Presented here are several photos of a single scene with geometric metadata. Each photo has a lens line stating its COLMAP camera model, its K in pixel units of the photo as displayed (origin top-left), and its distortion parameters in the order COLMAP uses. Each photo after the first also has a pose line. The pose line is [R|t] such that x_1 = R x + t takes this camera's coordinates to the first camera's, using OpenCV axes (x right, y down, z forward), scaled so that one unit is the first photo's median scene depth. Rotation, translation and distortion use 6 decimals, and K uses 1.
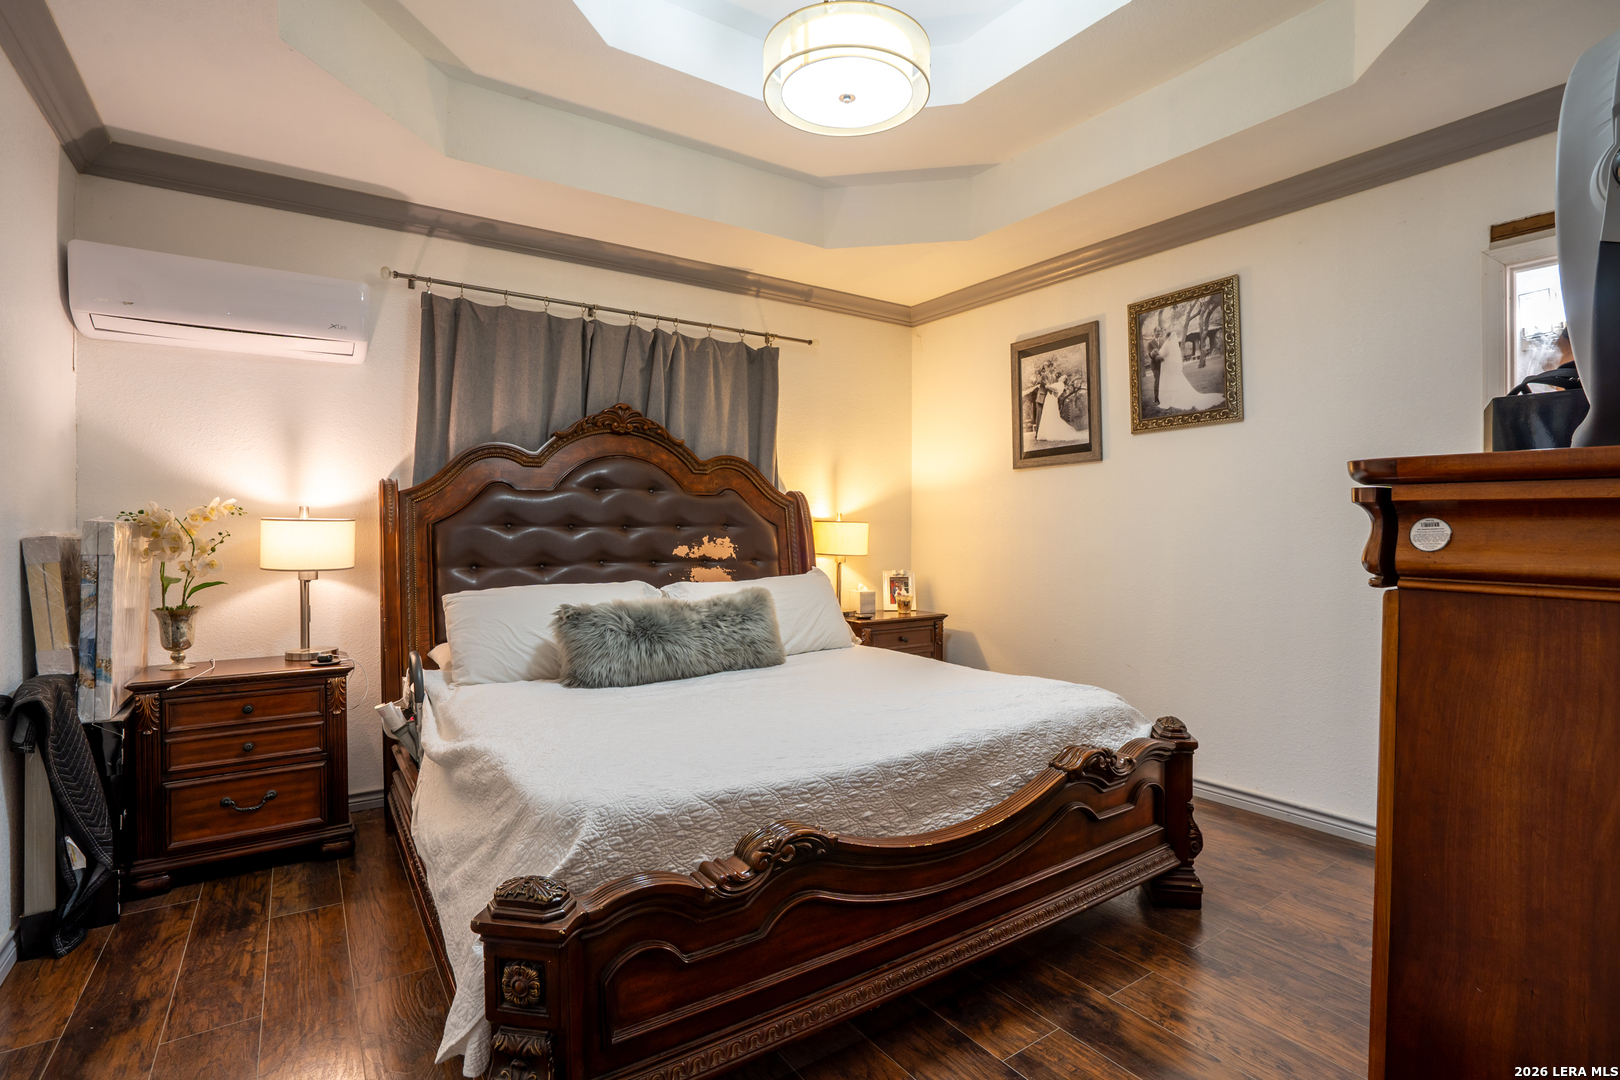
lens RADIAL K [[768.4, 0, 810.2], [0, 768.4, 533.4], [0, 0, 1]] dist [-0.070525, 0.024486]
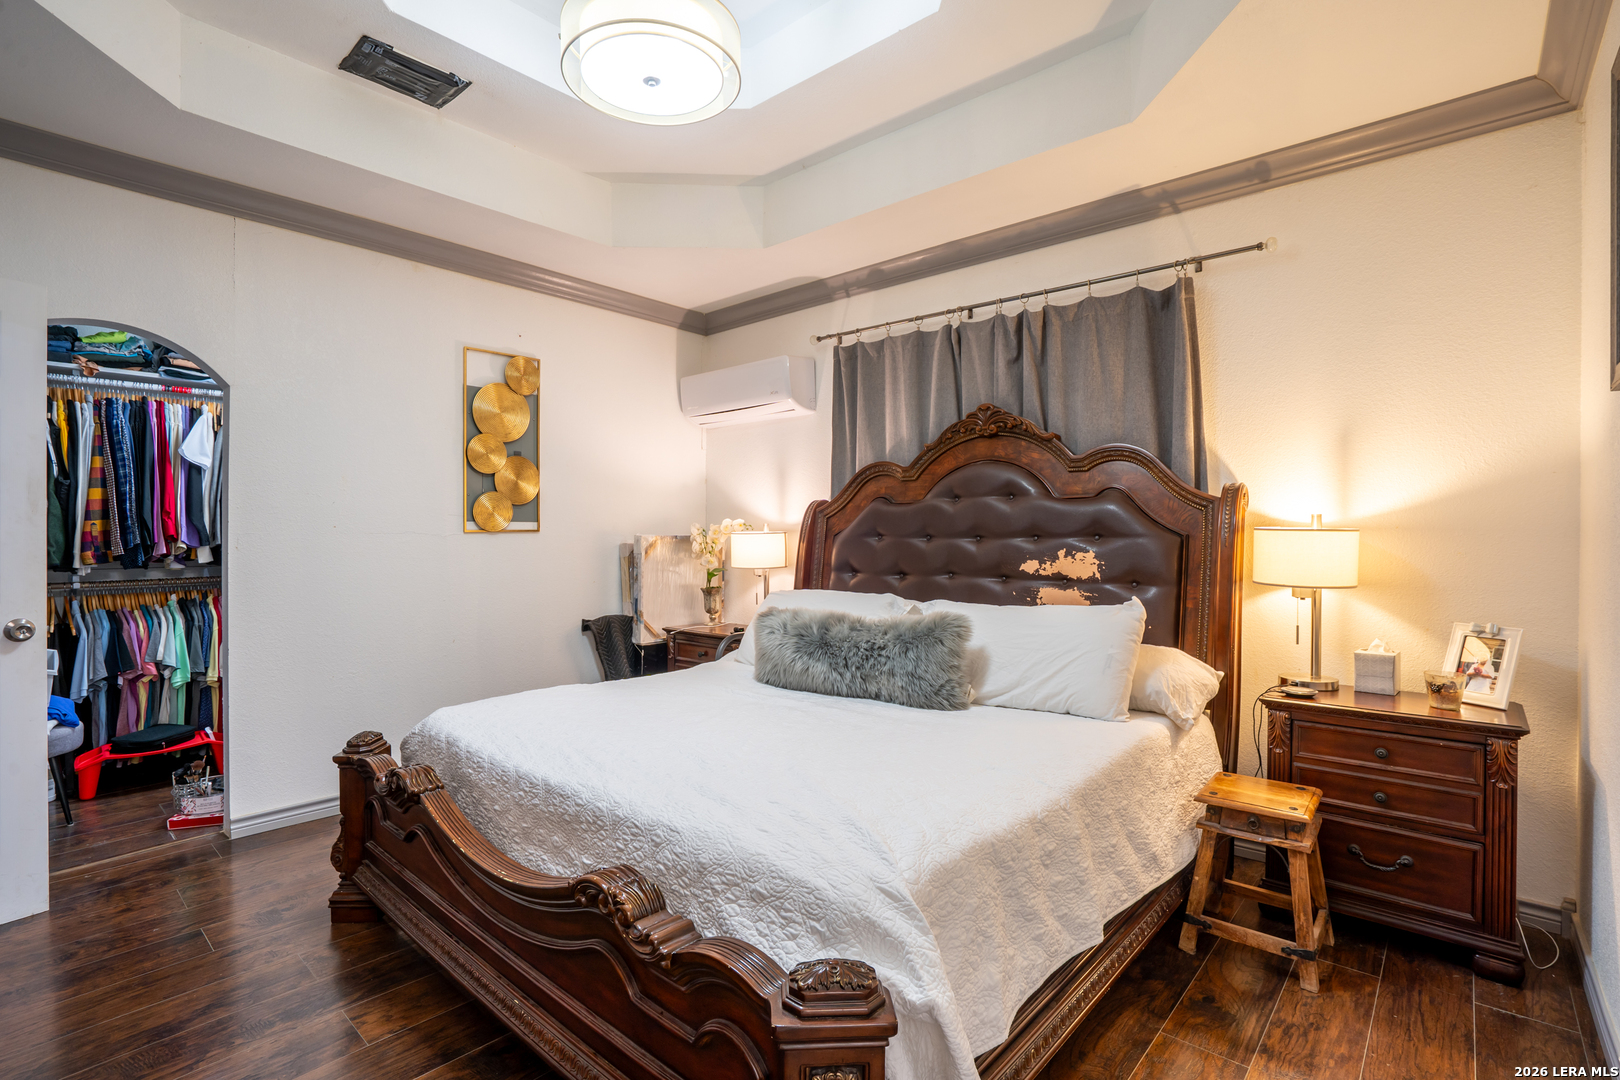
lens RADIAL K [[768.4, 0, 810.2], [0, 768.4, 533.4], [0, 0, 1]] dist [-0.070525, 0.024486]
pose [[0.244351, -0.004881, -0.969674, 0.585300], [-0.005994, 0.999961, -0.006543, -0.006227], [0.969668, 0.007411, 0.244313, 0.562415]]
